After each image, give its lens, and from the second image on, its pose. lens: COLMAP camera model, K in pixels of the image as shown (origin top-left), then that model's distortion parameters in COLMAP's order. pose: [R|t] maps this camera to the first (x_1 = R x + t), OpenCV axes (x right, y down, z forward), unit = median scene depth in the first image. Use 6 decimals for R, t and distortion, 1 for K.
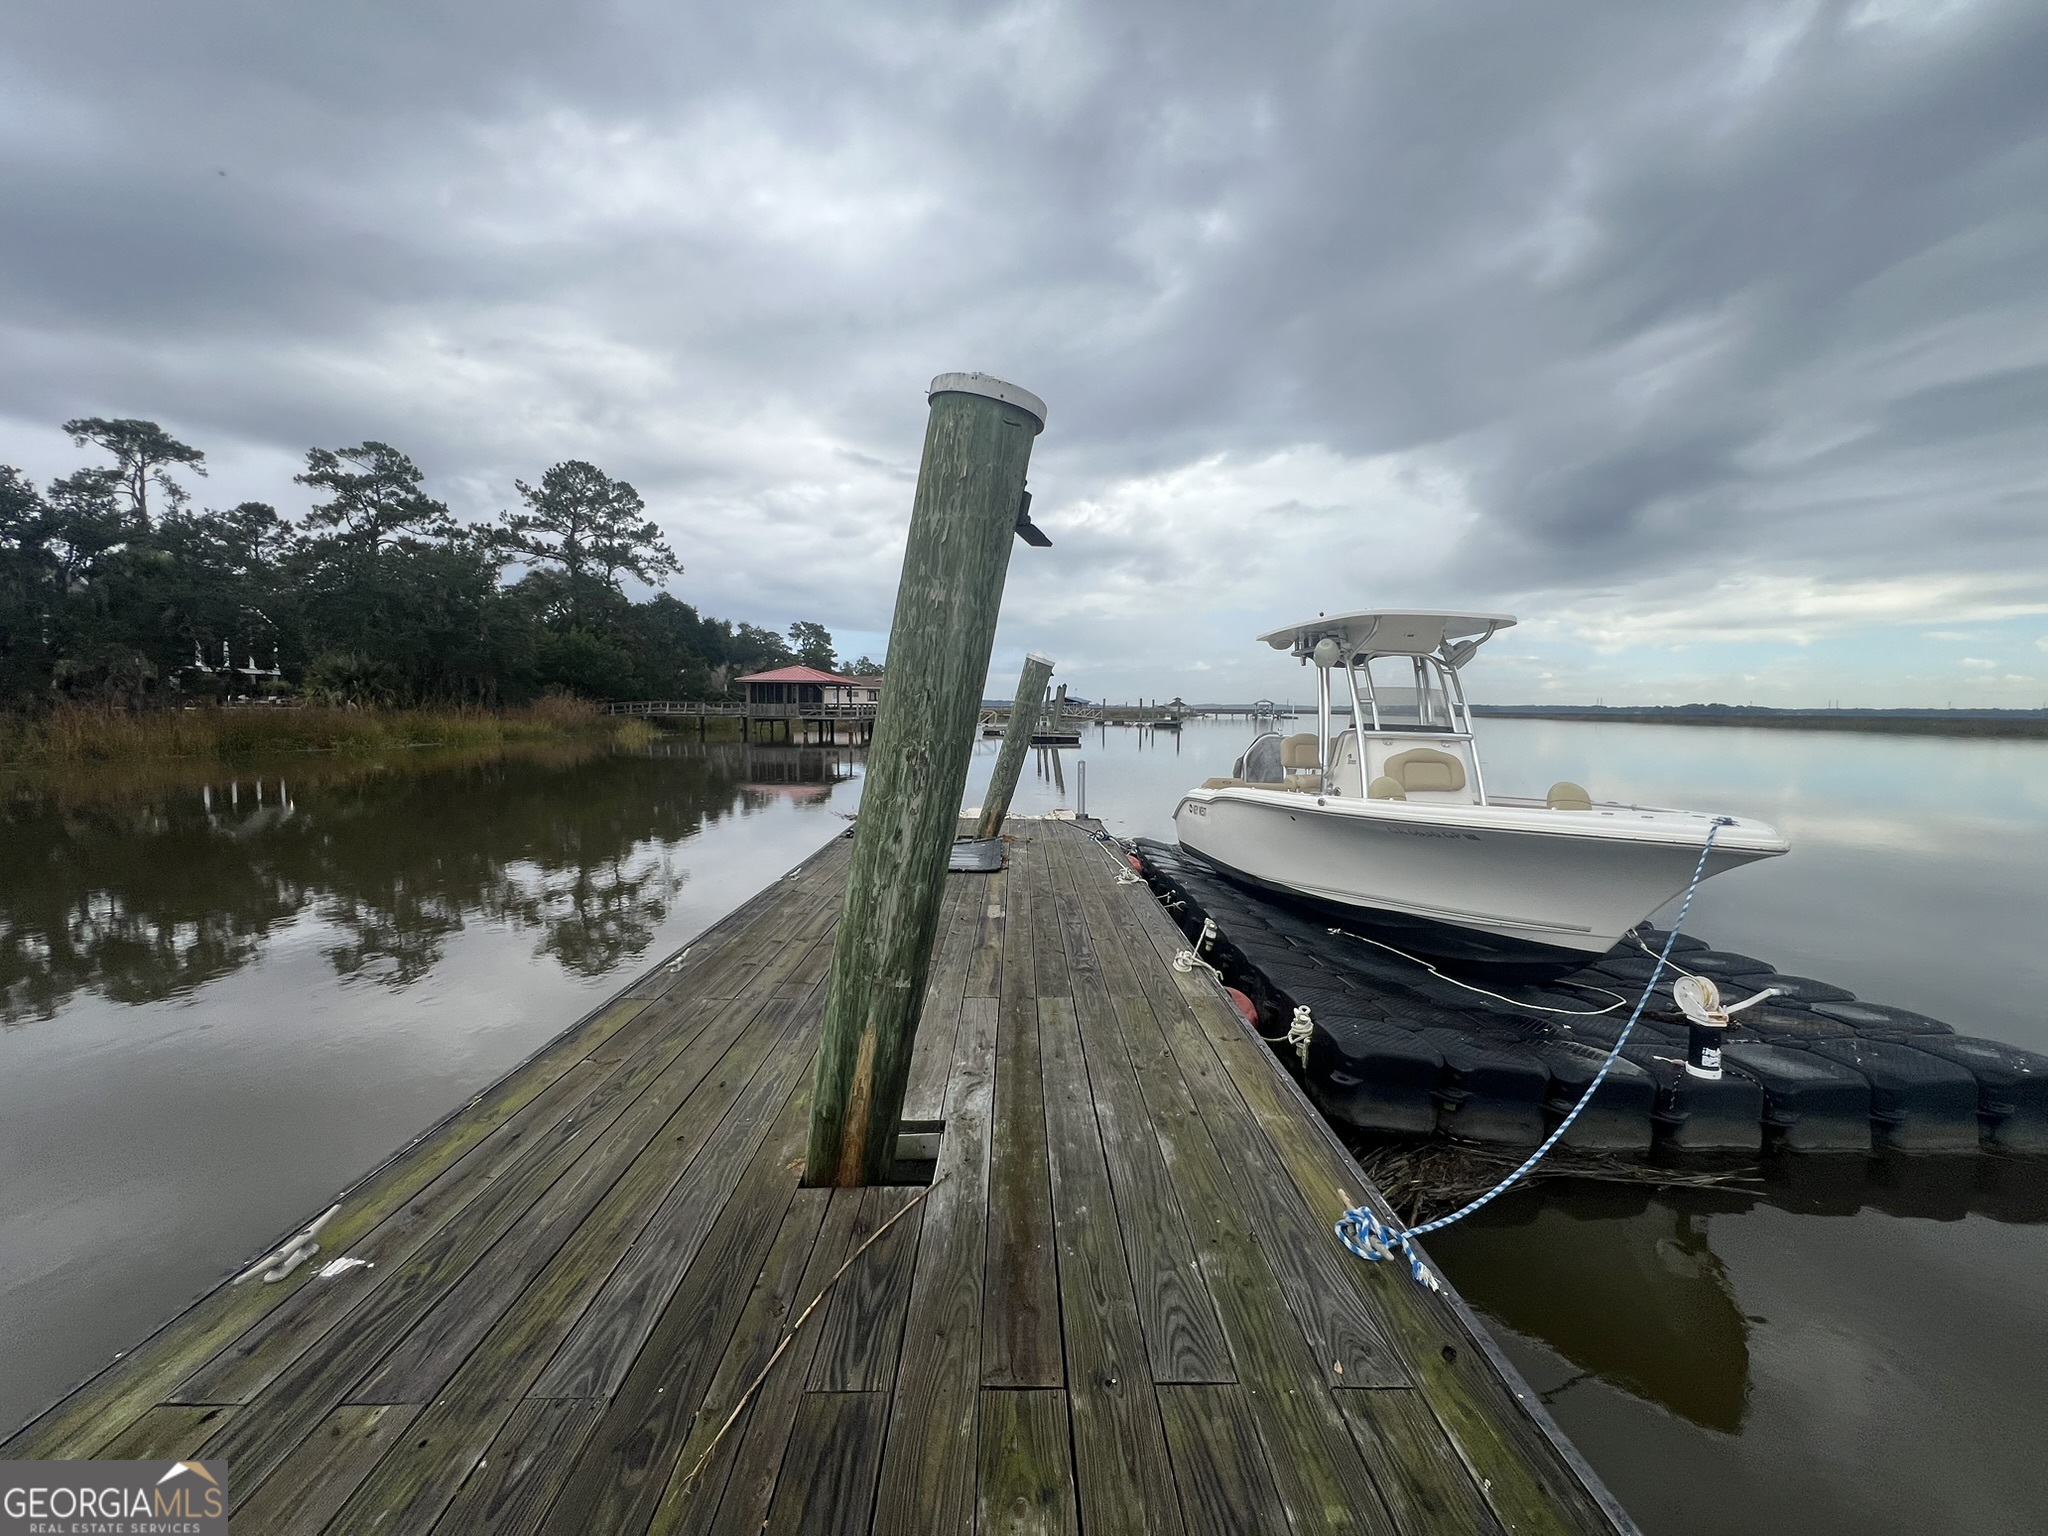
lens RADIAL K [[819.9, 0, 1027.8], [0, 819.9, 737.5], [0, 0, 1]] dist [0.003235, -0.000612]
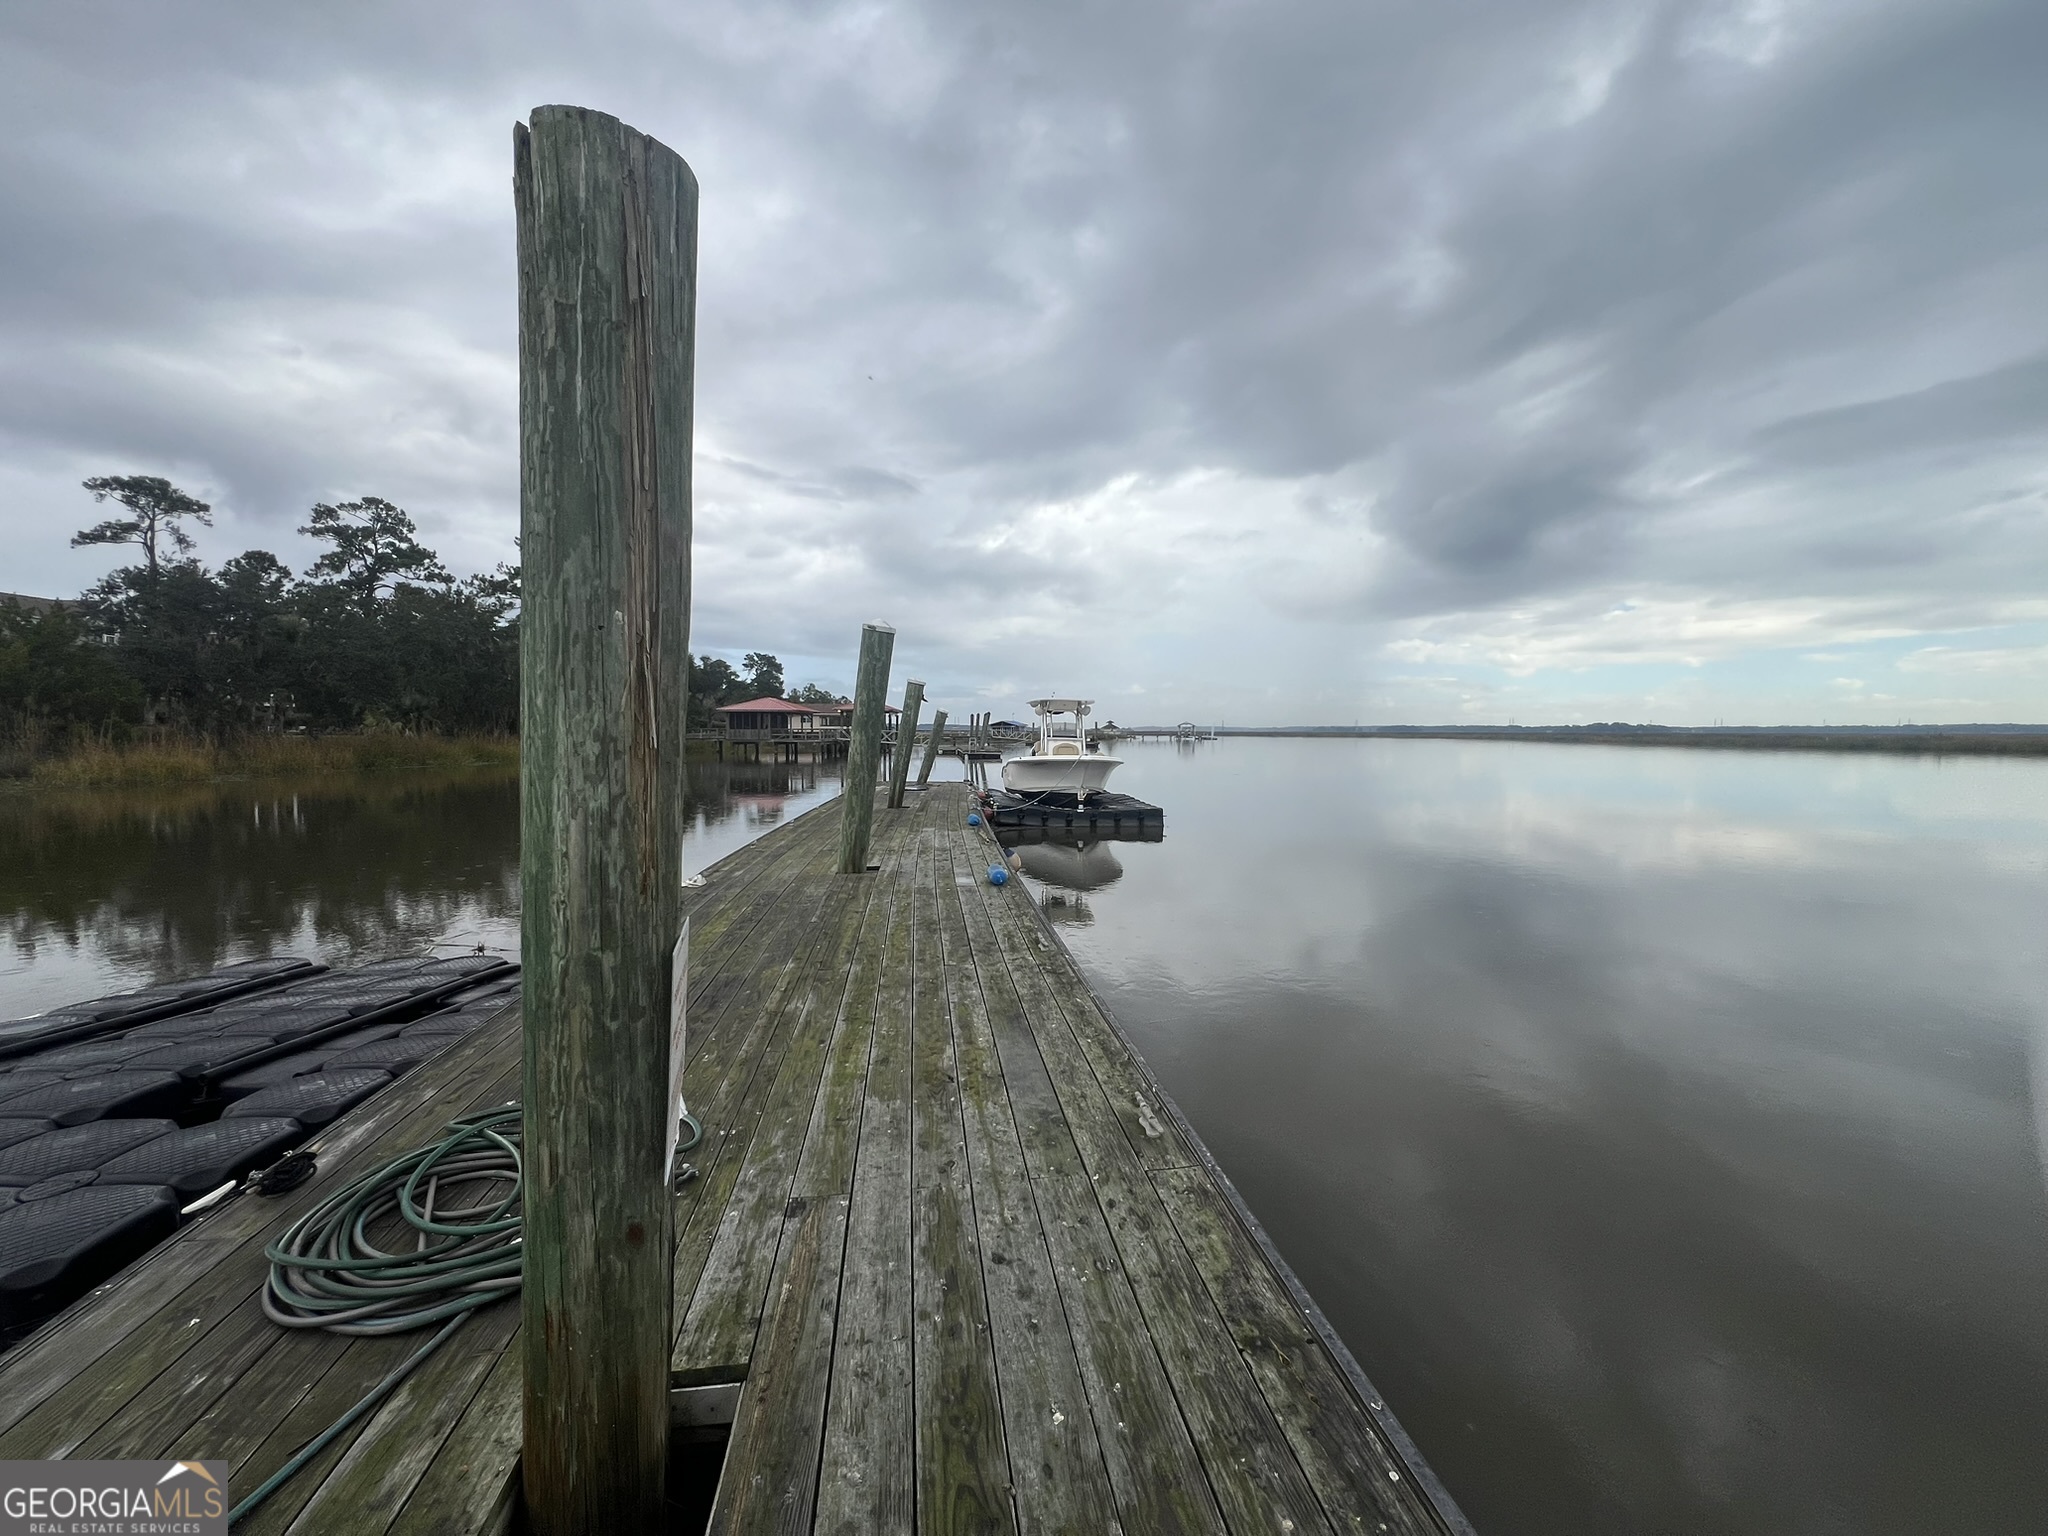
lens RADIAL K [[819.9, 0, 1028.9], [0, 819.9, 760.1], [0, 0, 1]] dist [0.003235, -0.000612]
pose [[0.997548, -0.010296, 0.069220, 0.012811], [0.010336, 0.999947, -0.000218, 0.006304], [-0.069214, 0.000932, 0.997601, -0.173115]]
